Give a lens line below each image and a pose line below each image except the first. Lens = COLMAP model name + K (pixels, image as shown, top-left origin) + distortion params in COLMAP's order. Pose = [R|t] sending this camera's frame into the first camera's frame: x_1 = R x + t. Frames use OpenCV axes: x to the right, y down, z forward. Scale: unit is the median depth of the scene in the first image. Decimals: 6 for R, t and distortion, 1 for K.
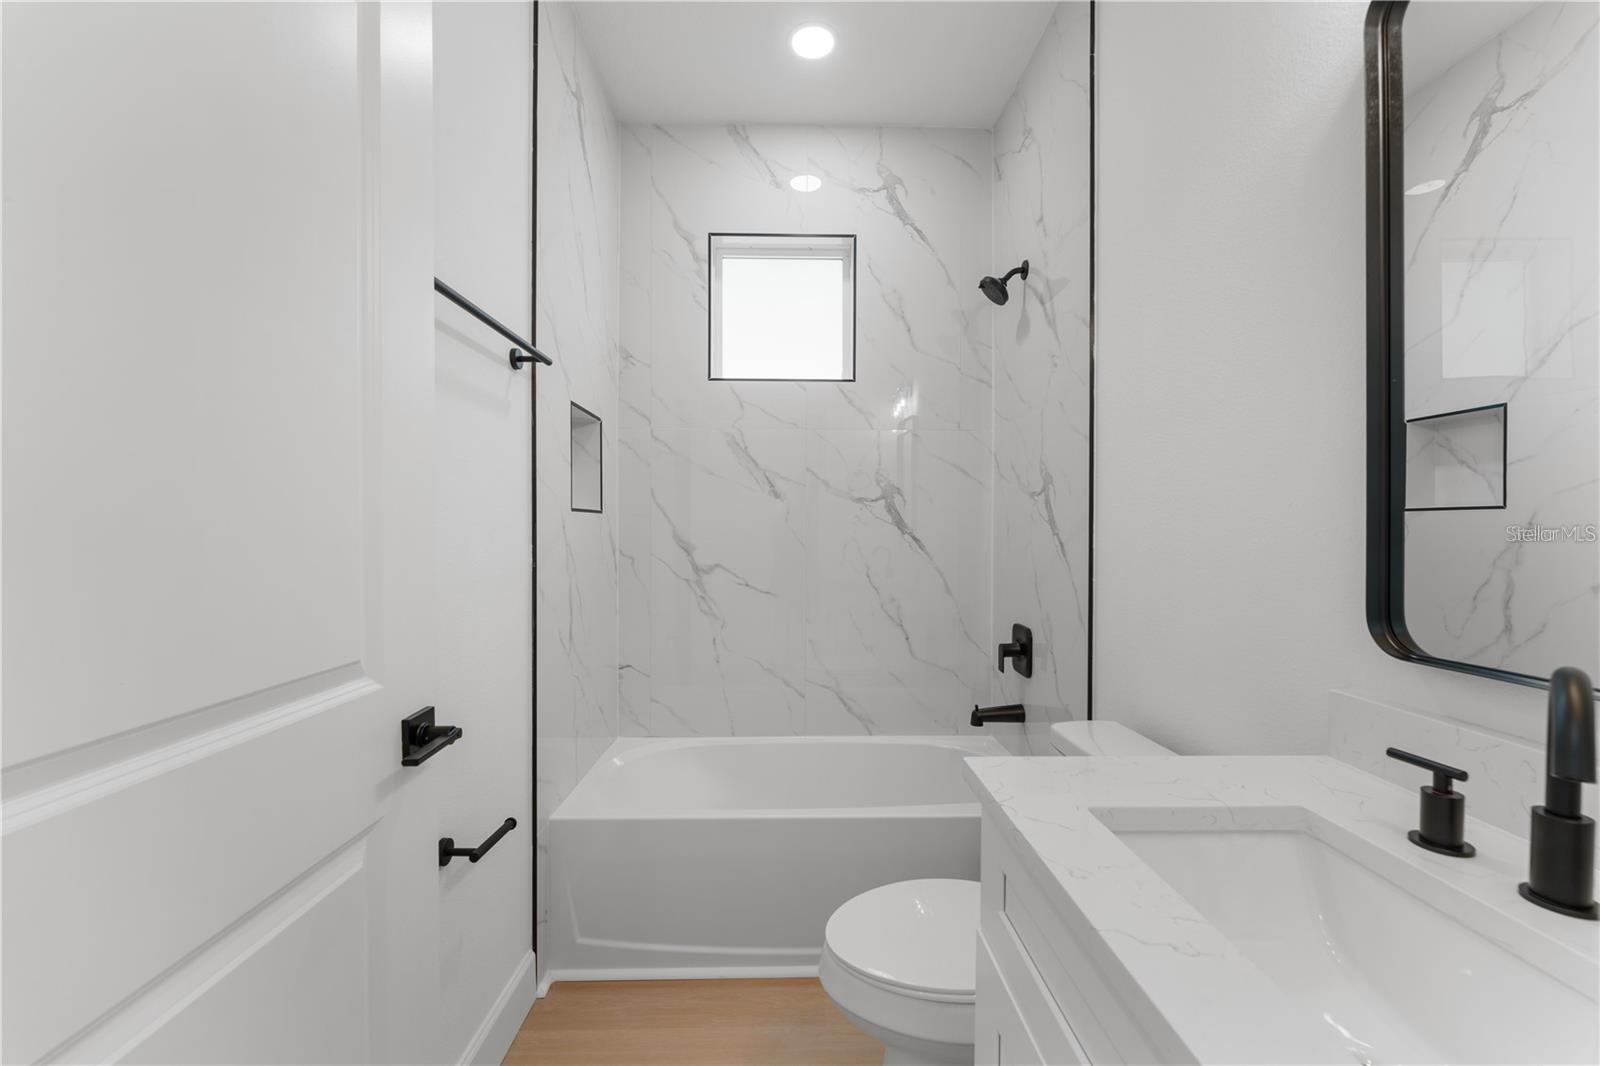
lens RADIAL K [[635.9, 0, 797.4], [0, 635.9, 538.5], [0, 0, 1]] dist [-0.001041, -0.000891]
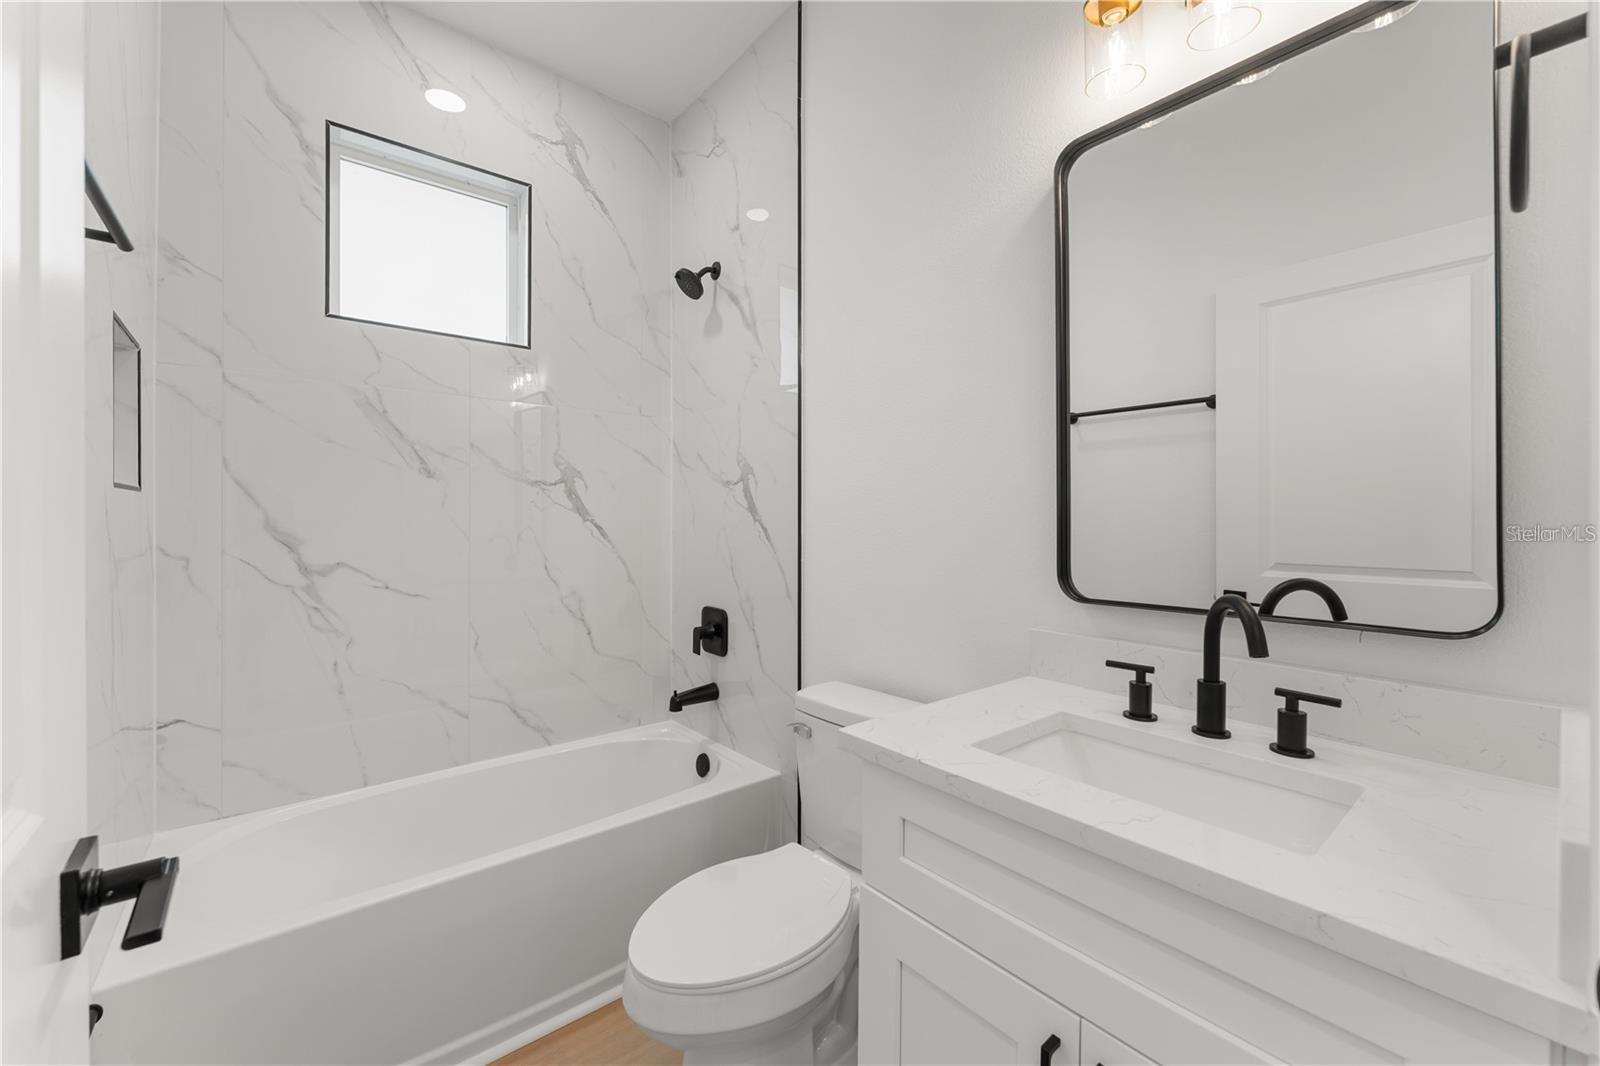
lens RADIAL K [[635.9, 0, 812.0], [0, 635.9, 521.3], [0, 0, 1]] dist [-0.001041, -0.000891]
pose [[0.789316, -0.005025, 0.613966, -0.147900], [0.009254, 0.999950, -0.003713, -0.000450], [-0.613917, 0.008613, 0.789324, 0.063852]]
